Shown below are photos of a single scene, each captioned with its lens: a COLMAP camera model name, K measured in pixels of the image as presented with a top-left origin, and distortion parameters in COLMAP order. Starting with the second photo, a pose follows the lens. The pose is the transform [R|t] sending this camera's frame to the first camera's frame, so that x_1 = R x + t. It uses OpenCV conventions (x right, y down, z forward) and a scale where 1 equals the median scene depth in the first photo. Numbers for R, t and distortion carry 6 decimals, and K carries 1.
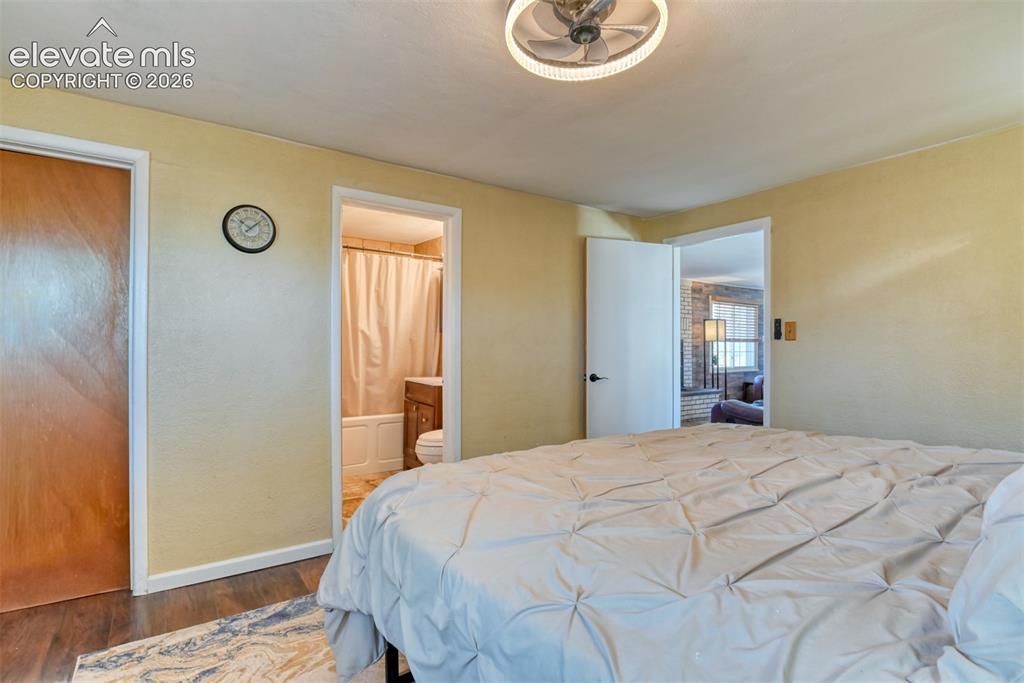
lens RADIAL K [[506.3, 0, 517.3], [0, 506.3, 344.5], [0, 0, 1]] dist [-0.026943, -0.000023]
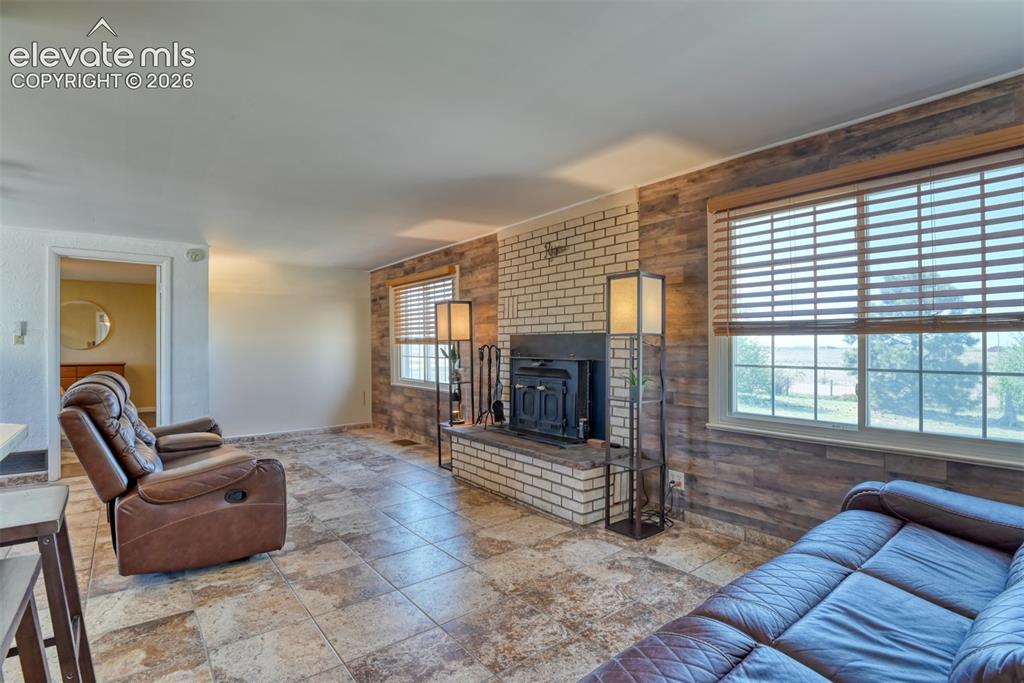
lens RADIAL K [[506.3, 0, 517.3], [0, 506.3, 344.5], [0, 0, 1]] dist [-0.026943, -0.000023]
pose [[0.039672, -0.004455, -0.999203, 0.750336], [0.005421, 0.999976, -0.004243, 0.001393], [0.999198, -0.005249, 0.039695, 0.887239]]
